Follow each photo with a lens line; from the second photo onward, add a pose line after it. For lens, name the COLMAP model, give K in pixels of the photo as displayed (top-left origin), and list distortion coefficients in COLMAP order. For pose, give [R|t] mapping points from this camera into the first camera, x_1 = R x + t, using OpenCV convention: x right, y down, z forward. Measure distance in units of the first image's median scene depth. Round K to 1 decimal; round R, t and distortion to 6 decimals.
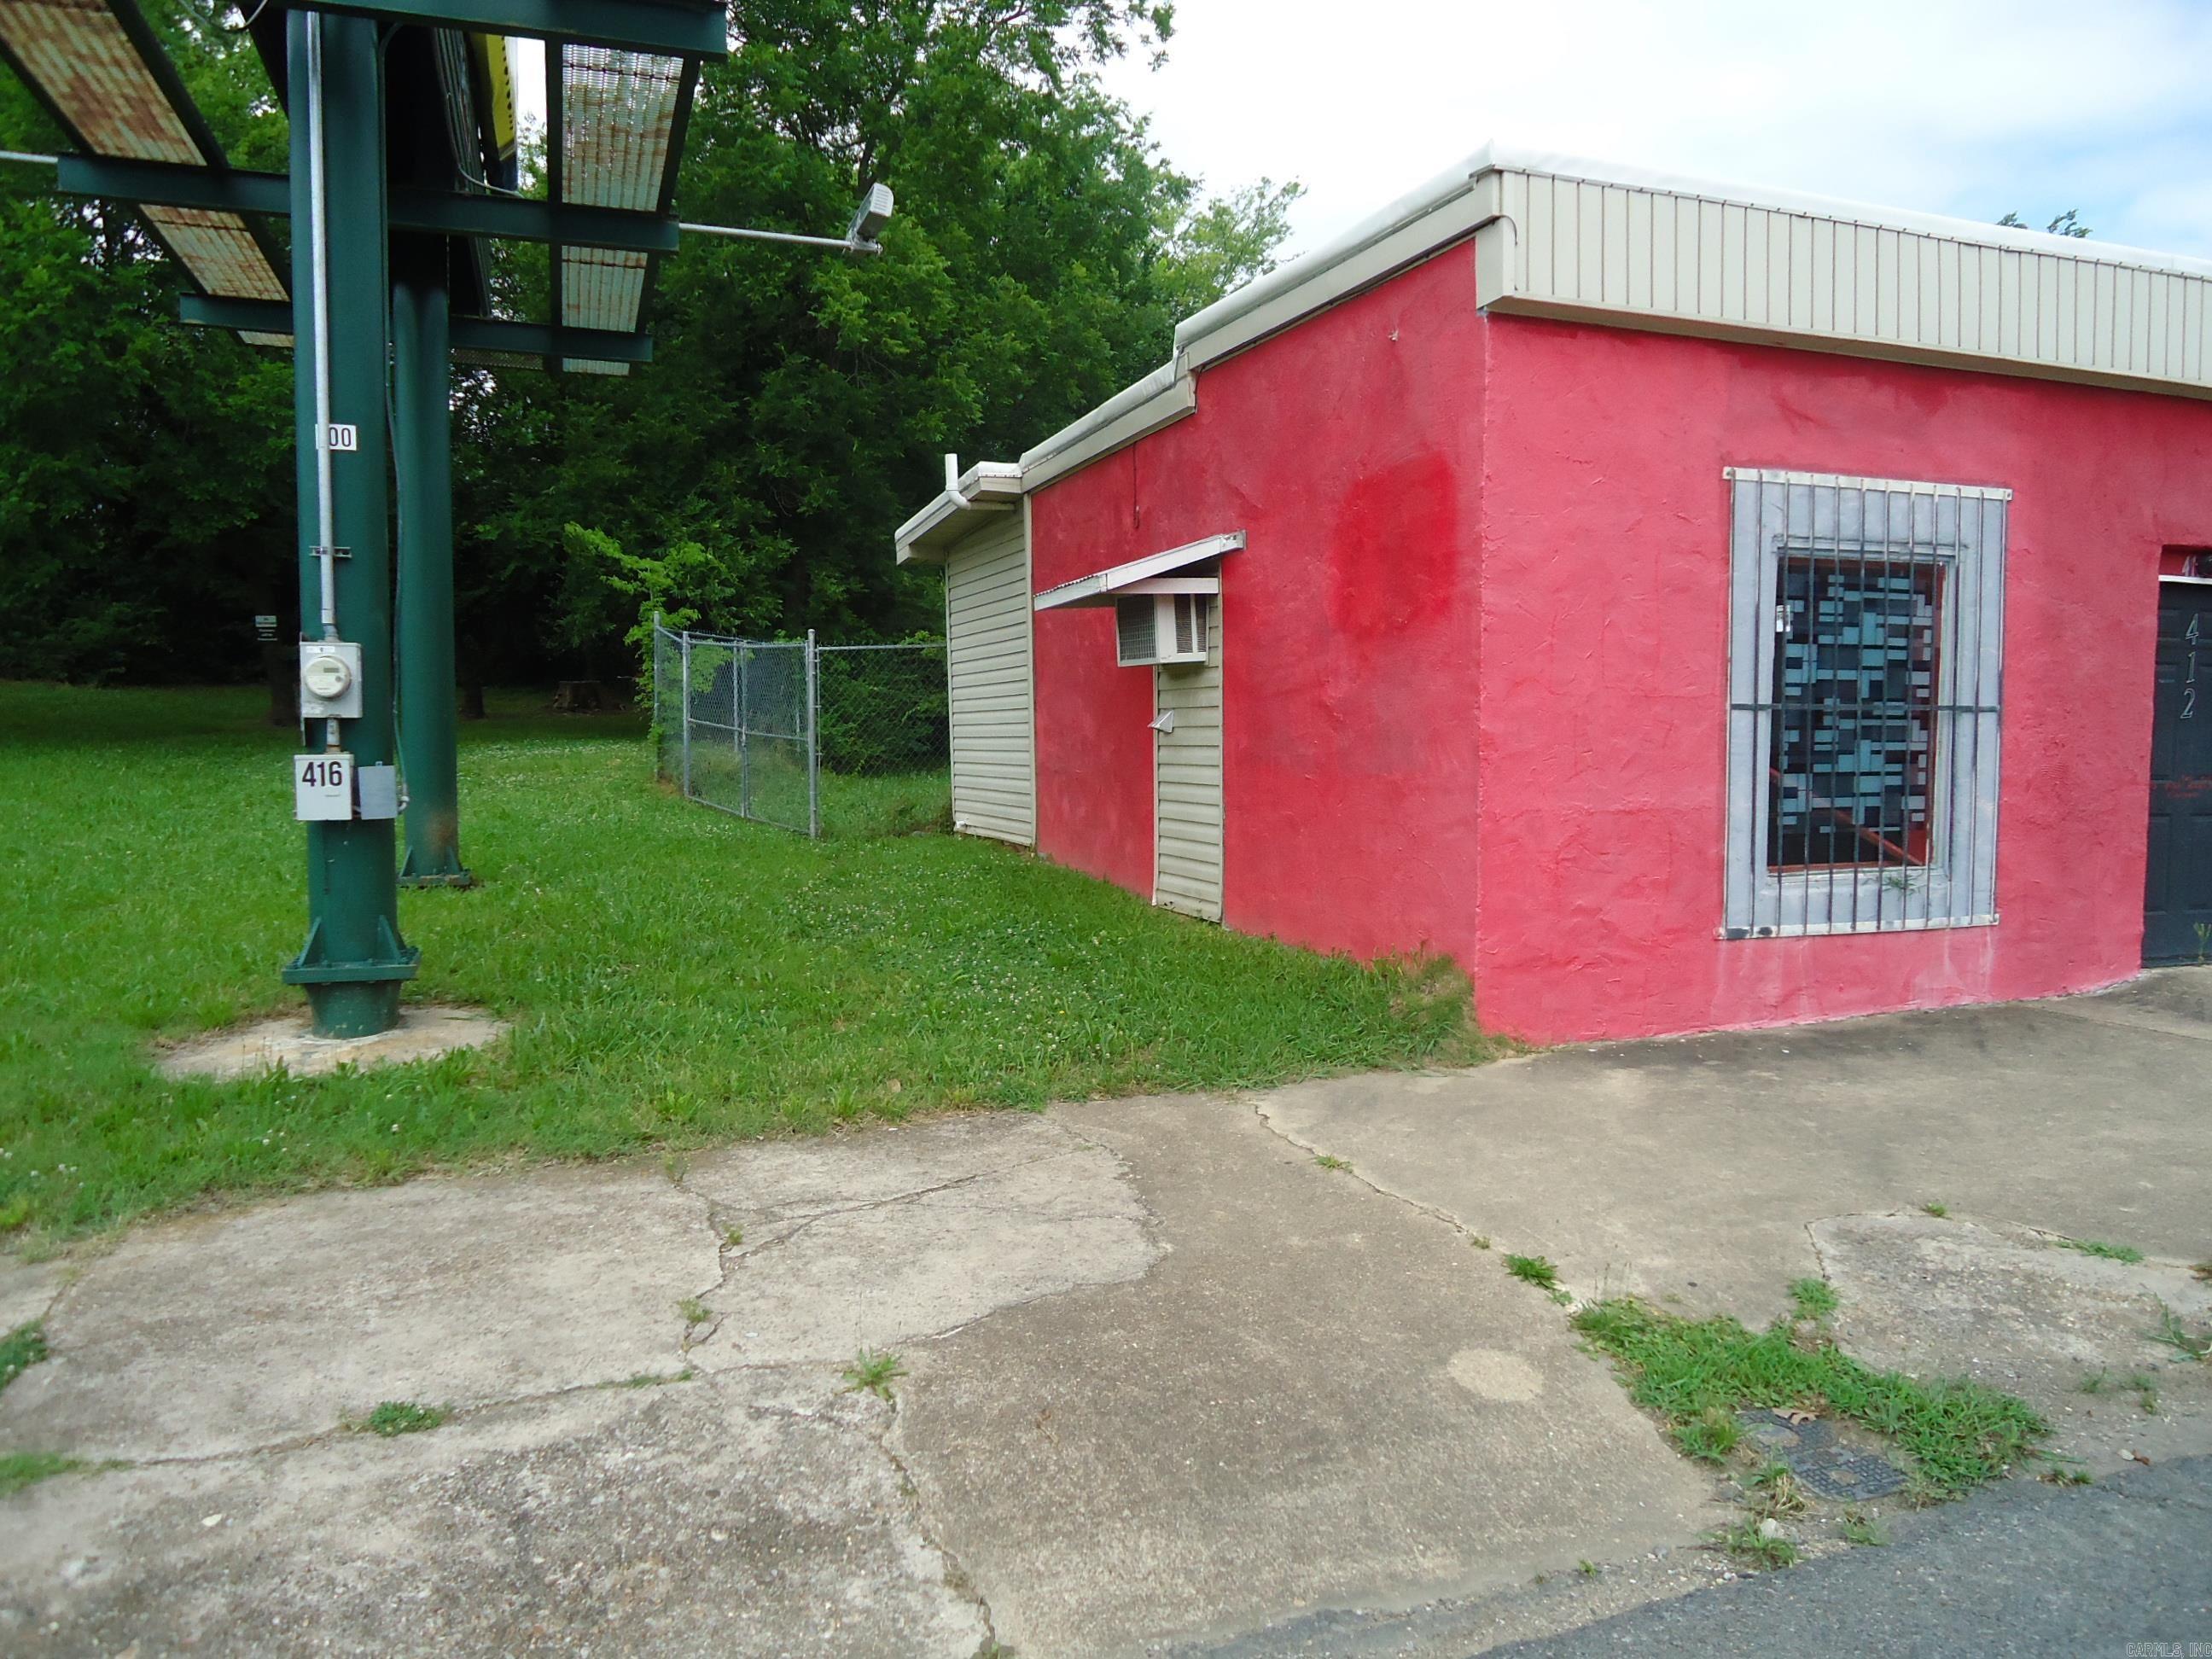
lens RADIAL K [[1649.4, 0, 1145.2], [0, 1649.4, 826.8], [0, 0, 1]] dist [-0.006750, -0.003214]
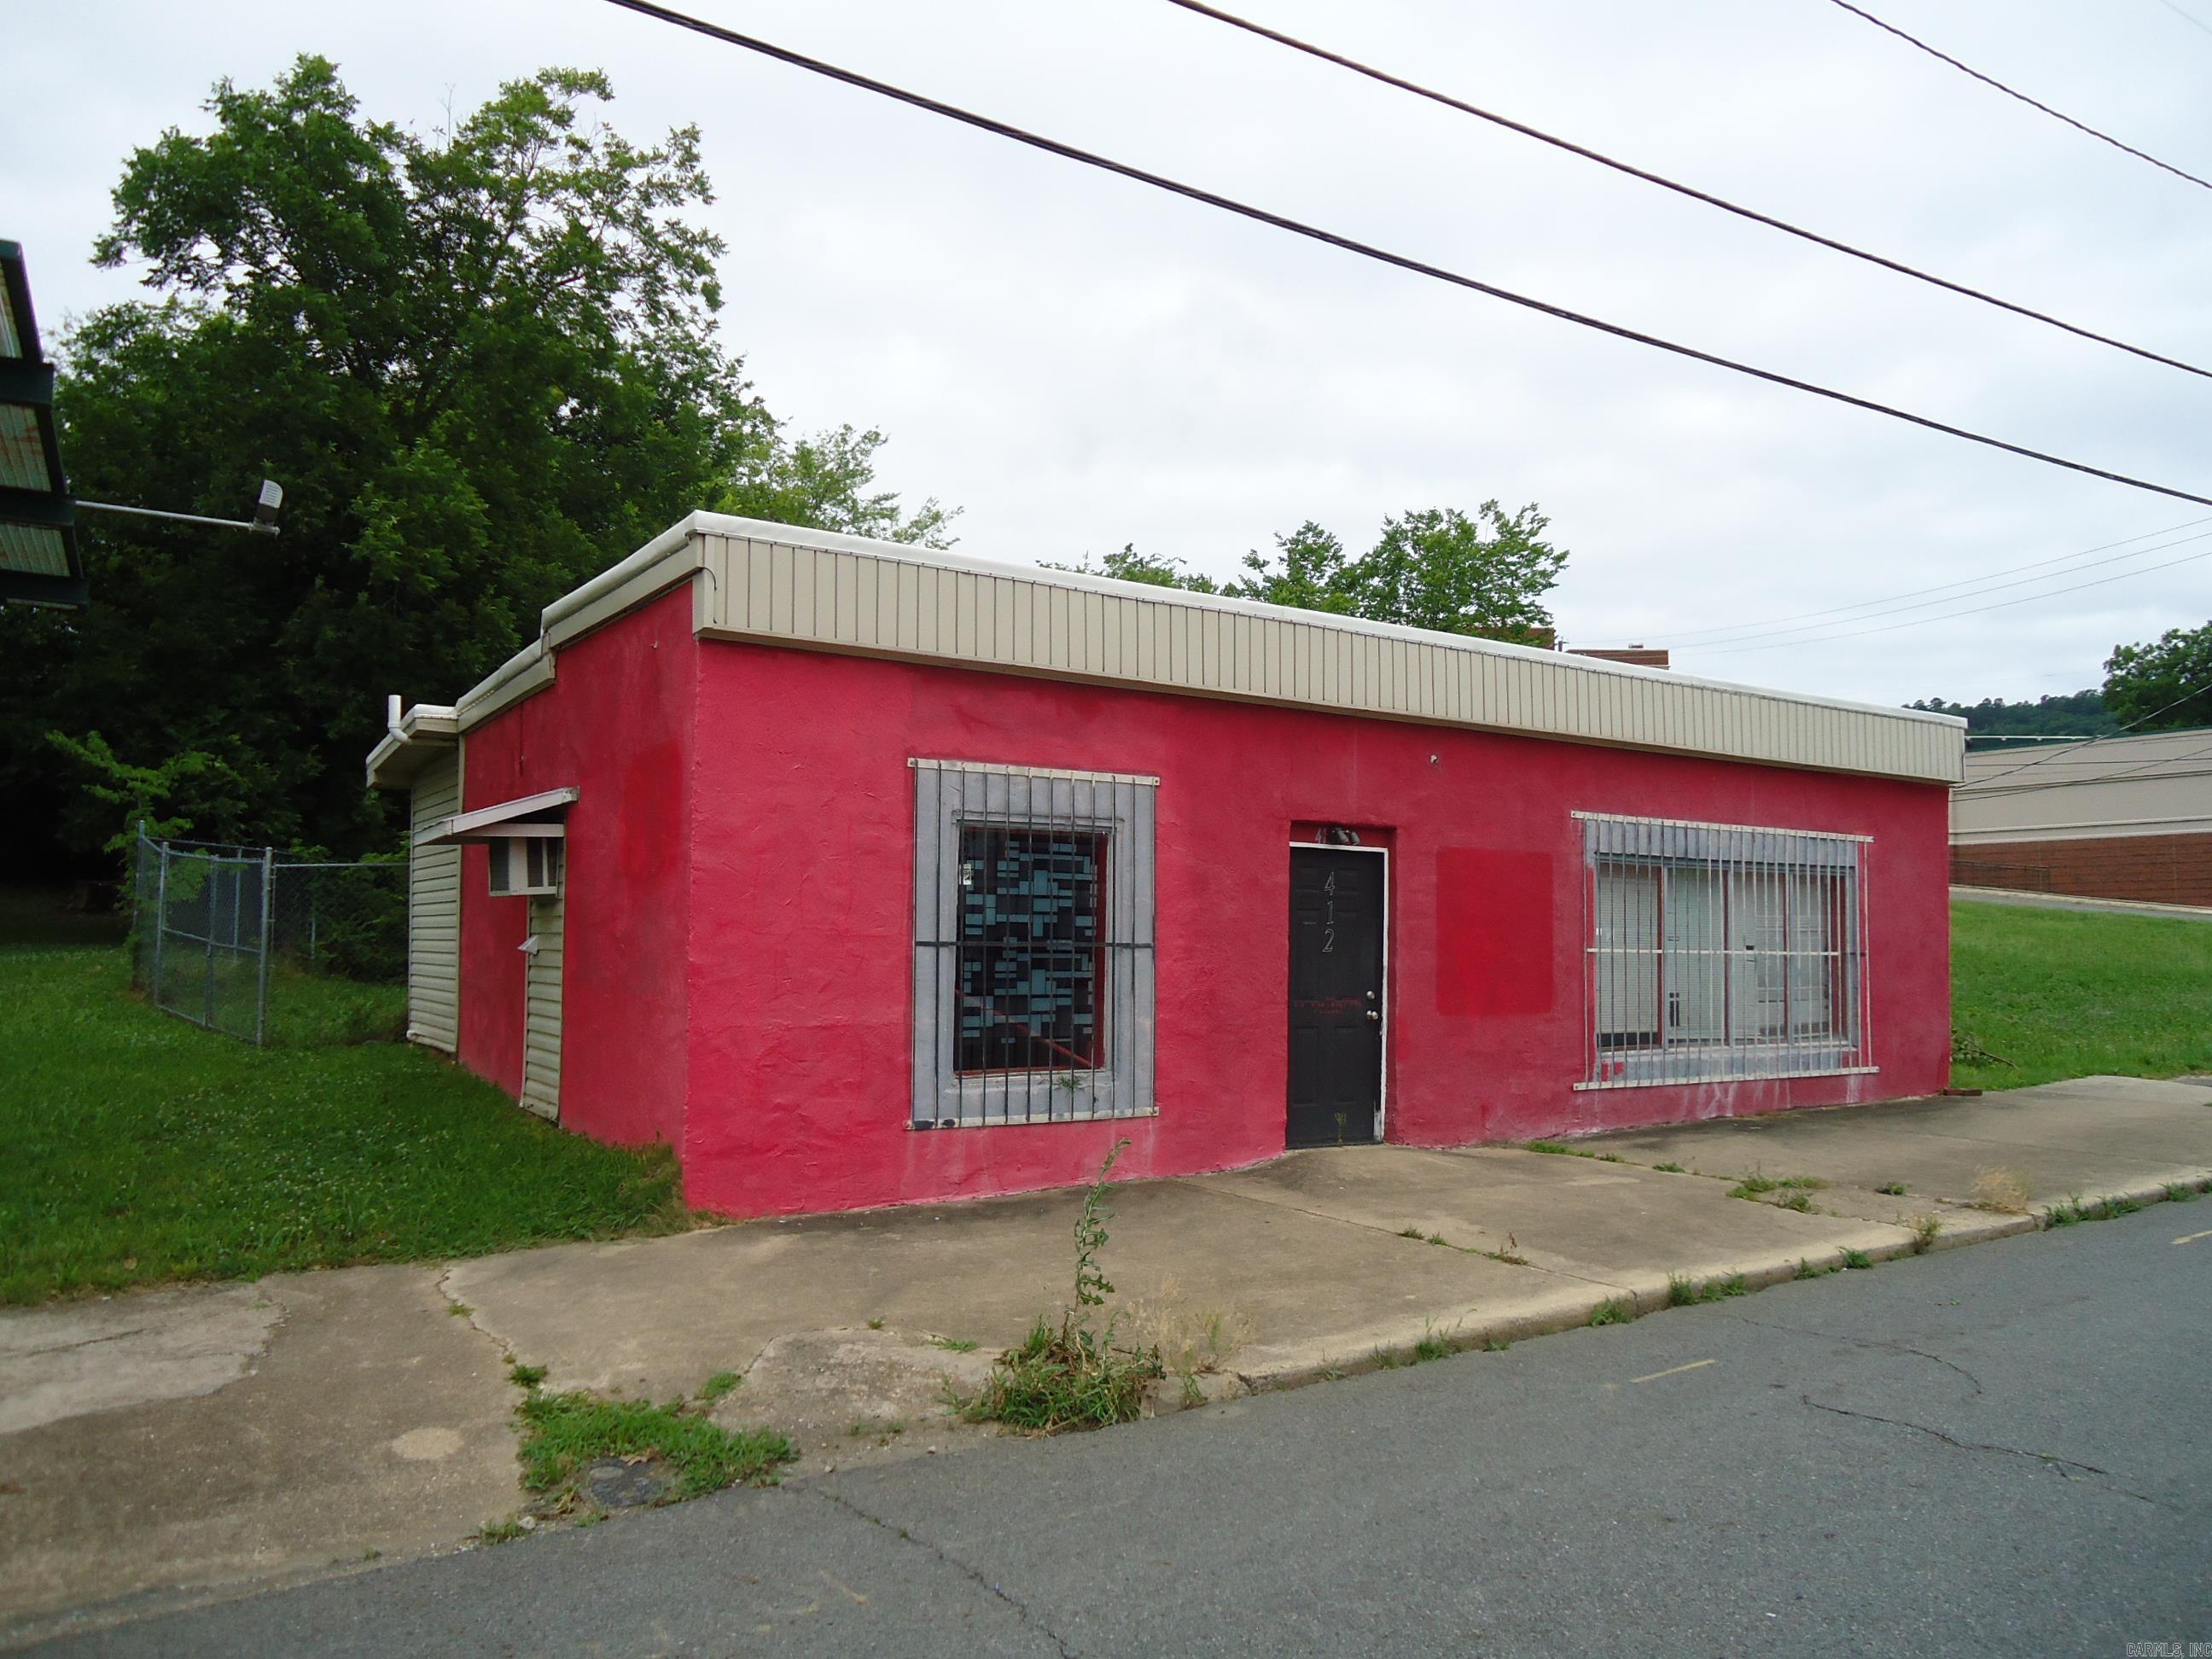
lens RADIAL K [[1626.0, 0, 1112.0], [0, 1626.0, 828.3], [0, 0, 1]] dist [-0.006121, 0.008752]
pose [[0.979452, 0.023686, 0.200283, 0.240036], [0.001201, 0.992377, -0.123236, -0.006165], [-0.201675, 0.120944, 0.971957, -0.248789]]
